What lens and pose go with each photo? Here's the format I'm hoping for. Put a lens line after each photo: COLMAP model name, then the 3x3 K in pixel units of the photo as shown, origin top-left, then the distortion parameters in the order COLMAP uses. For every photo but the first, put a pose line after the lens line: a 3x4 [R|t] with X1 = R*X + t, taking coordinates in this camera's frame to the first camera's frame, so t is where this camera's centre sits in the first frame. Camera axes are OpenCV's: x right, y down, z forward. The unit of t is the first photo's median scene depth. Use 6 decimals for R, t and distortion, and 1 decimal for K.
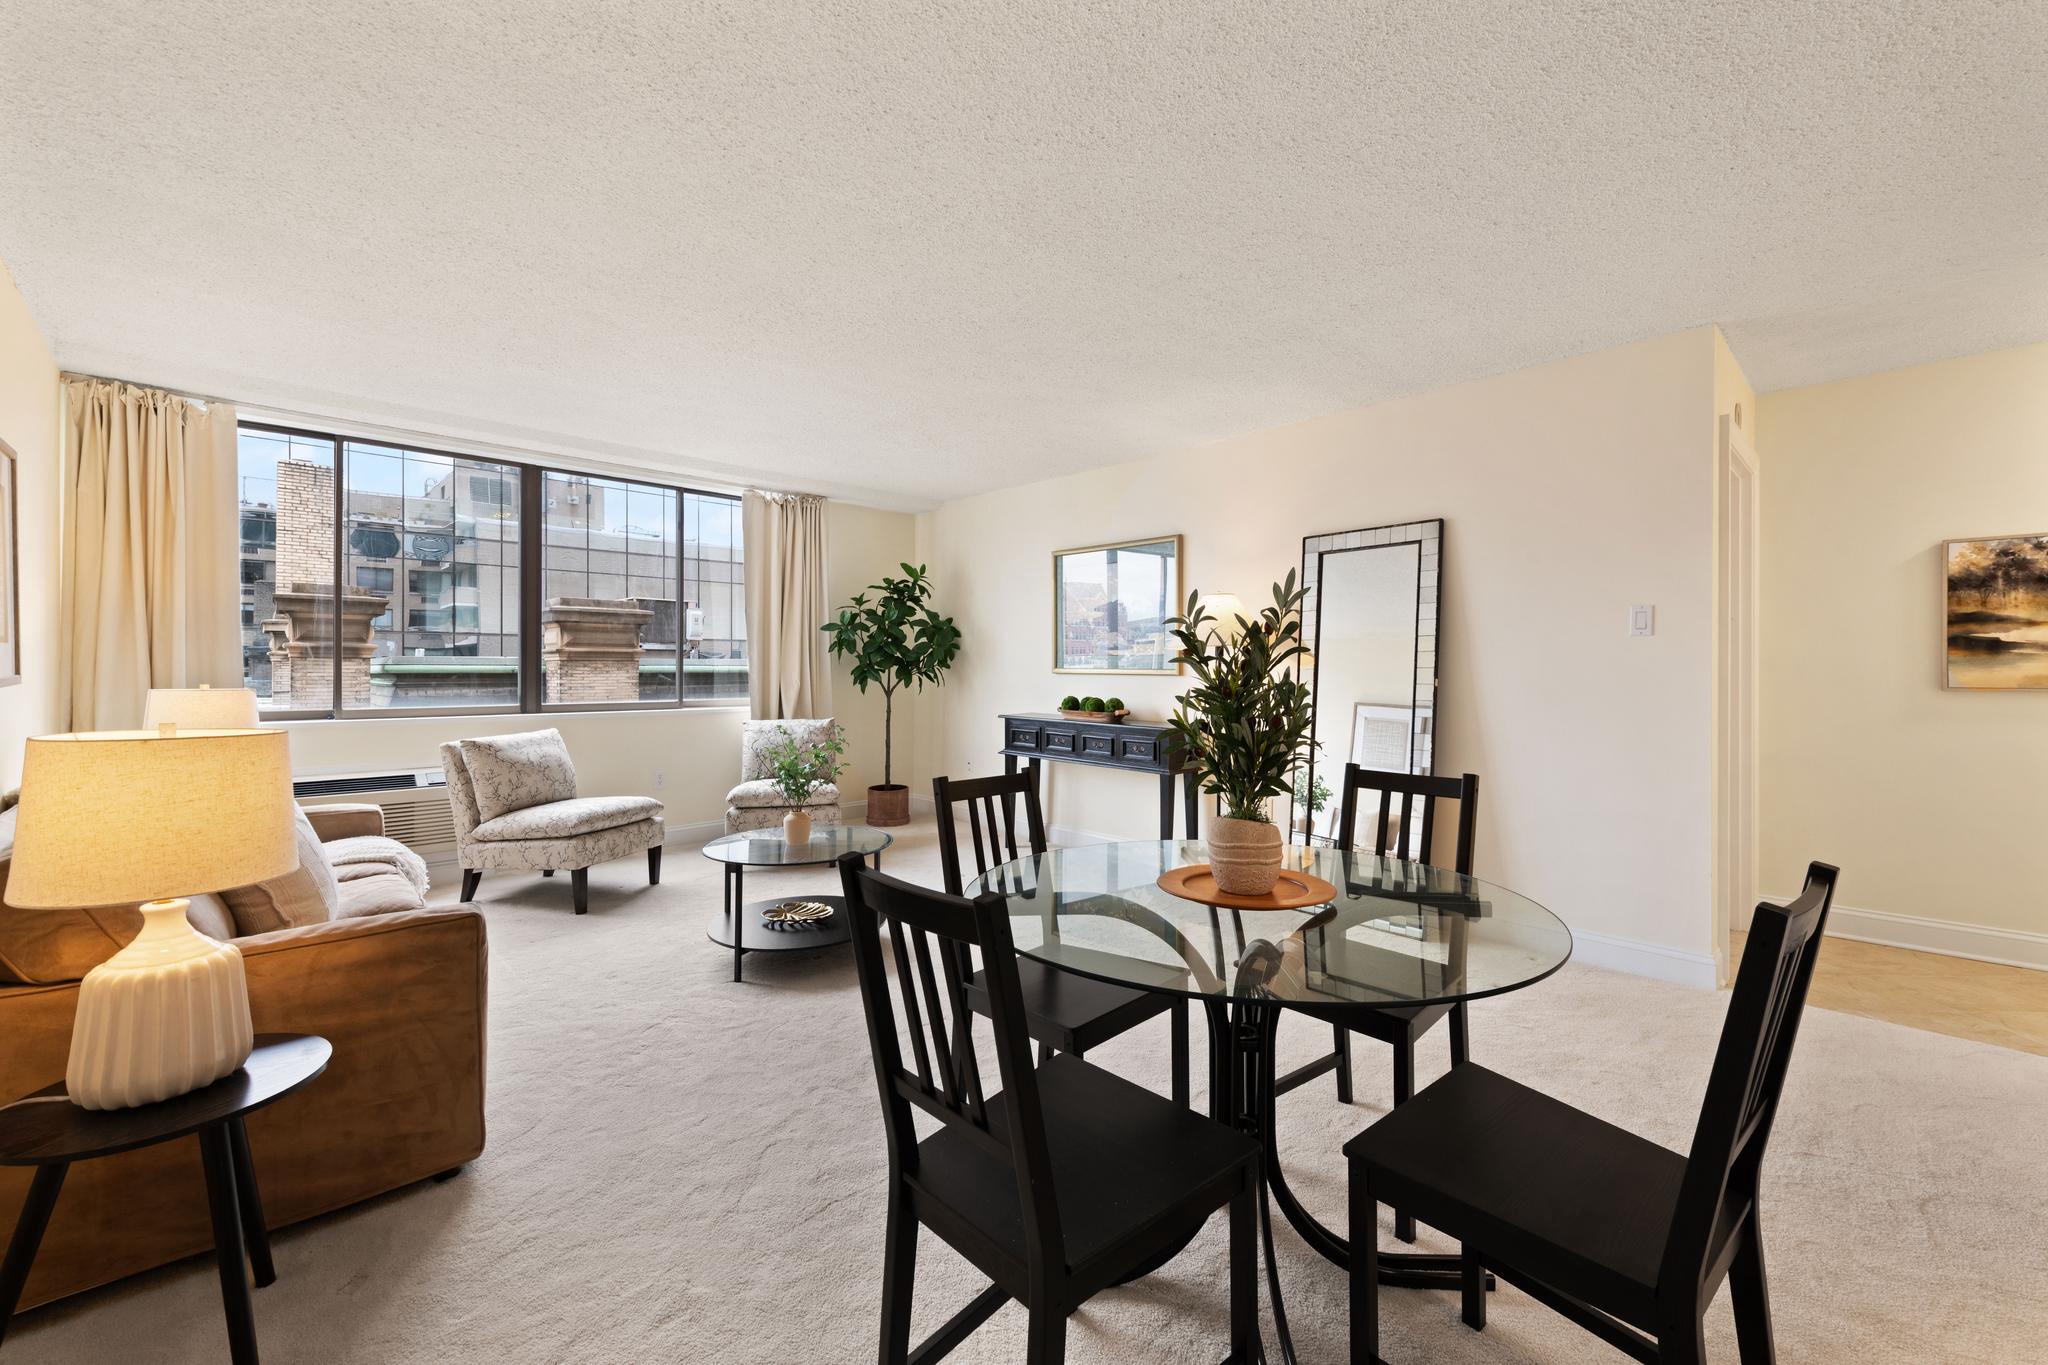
lens RADIAL K [[828.0, 0, 1043.4], [0, 828.0, 667.0], [0, 0, 1]] dist [0.013658, -0.004499]
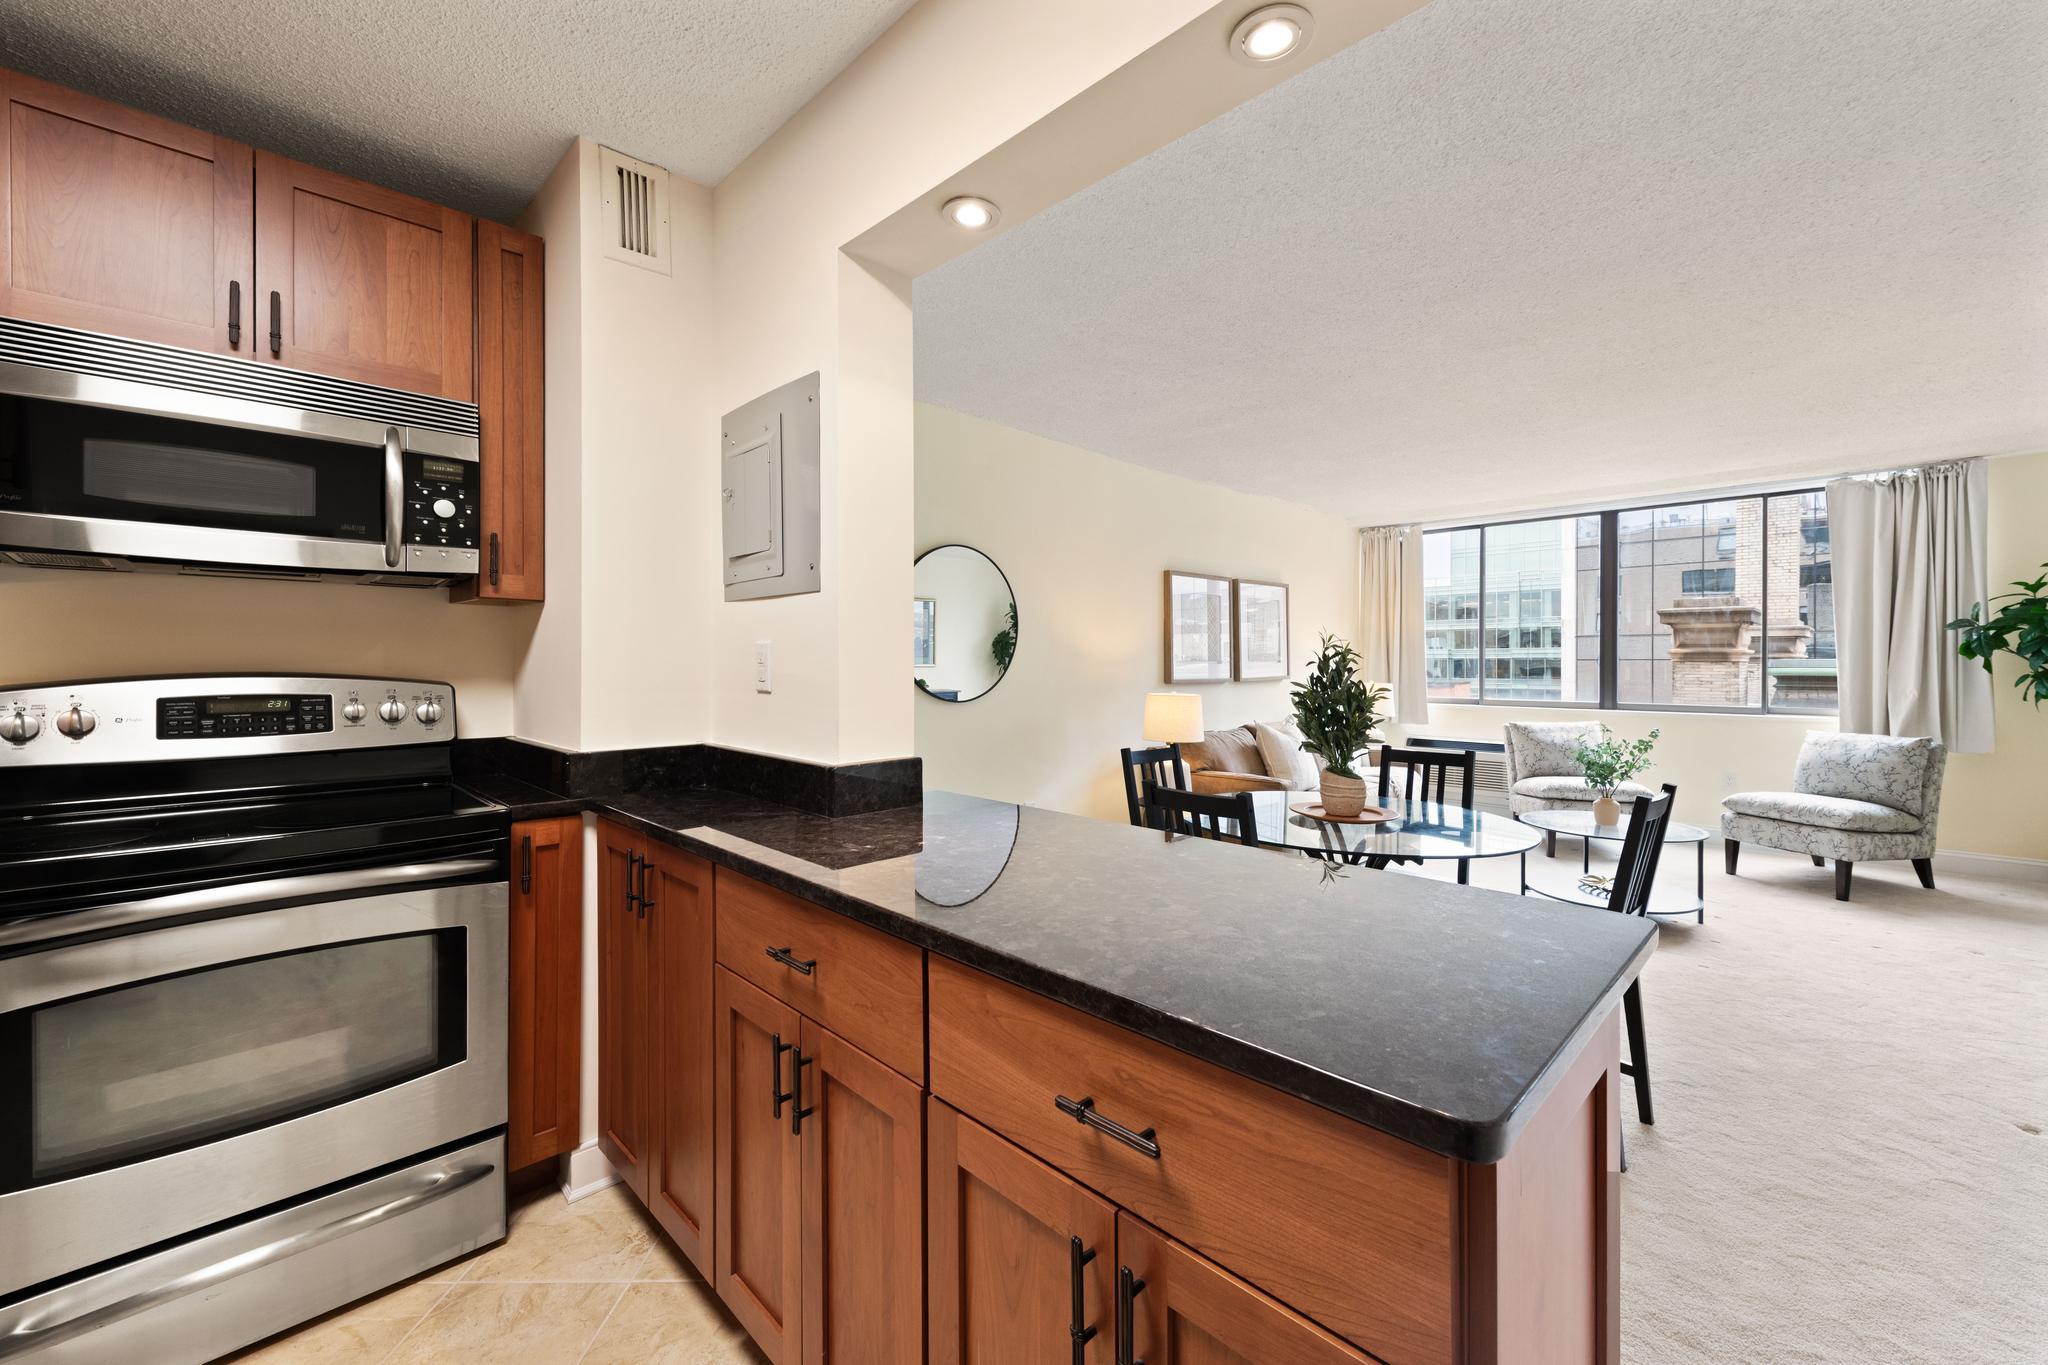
lens RADIAL K [[828.0, 0, 1041.4], [0, 828.0, 667.3], [0, 0, 1]] dist [0.013658, -0.004499]
pose [[0.019855, 0.001471, -0.999802, 0.532963], [0.000012, 0.999999, 0.001471, -0.008268], [0.999803, -0.000042, 0.019855, 0.106167]]
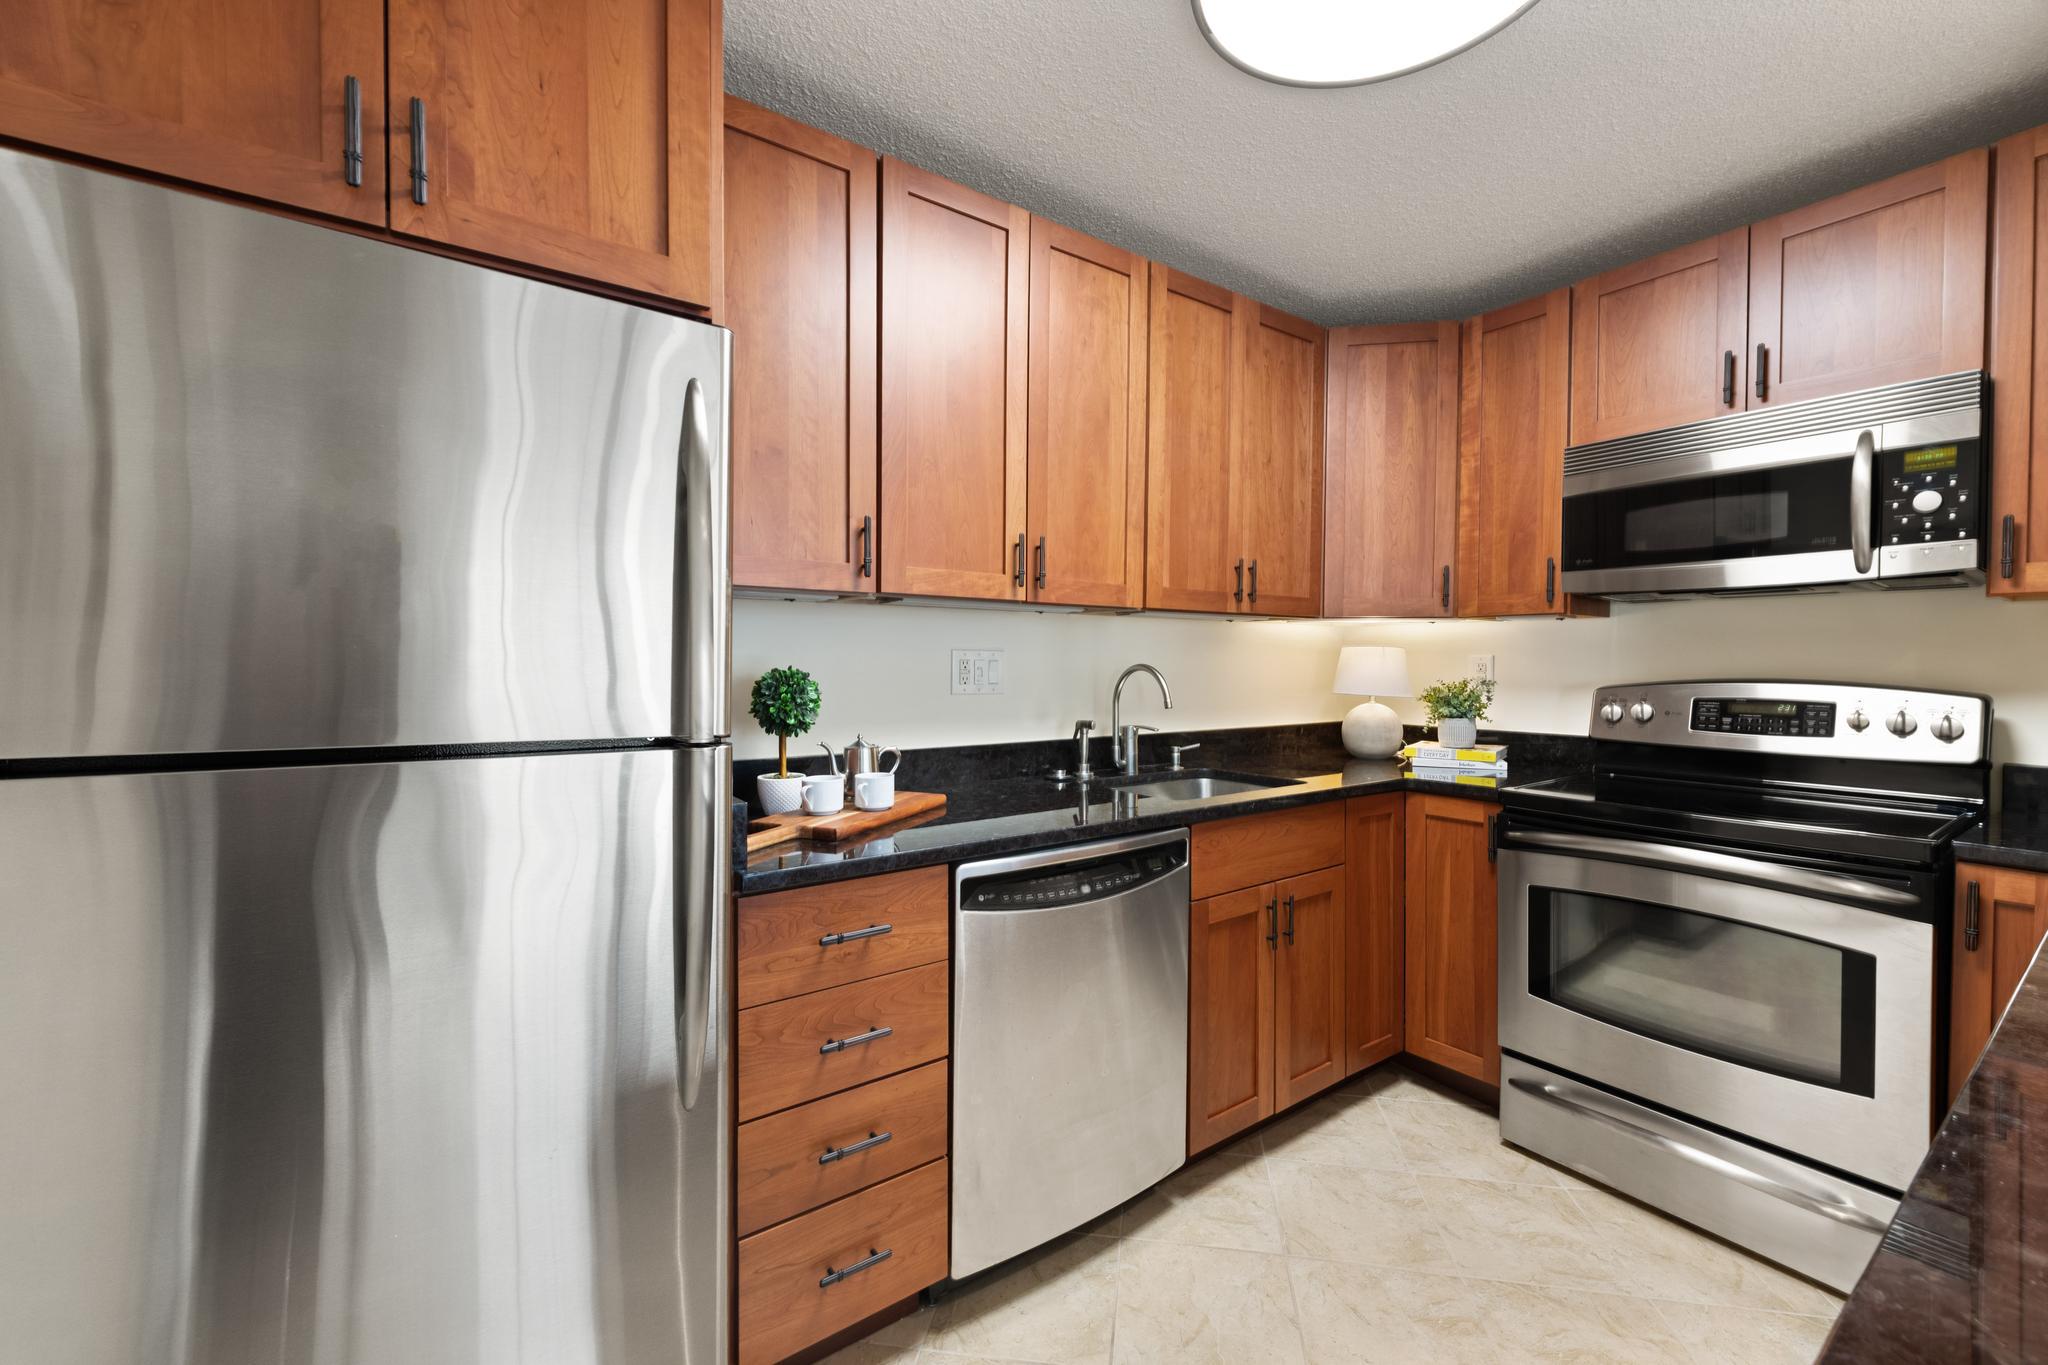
lens RADIAL K [[828.0, 0, 1042.1], [0, 828.0, 680.1], [0, 0, 1]] dist [0.013658, -0.004499]
pose [[-0.988799, -0.011344, 0.148824, 0.463885], [-0.008122, 0.999720, 0.022244, -0.011064], [-0.149034, 0.020786, -0.988614, 0.222038]]
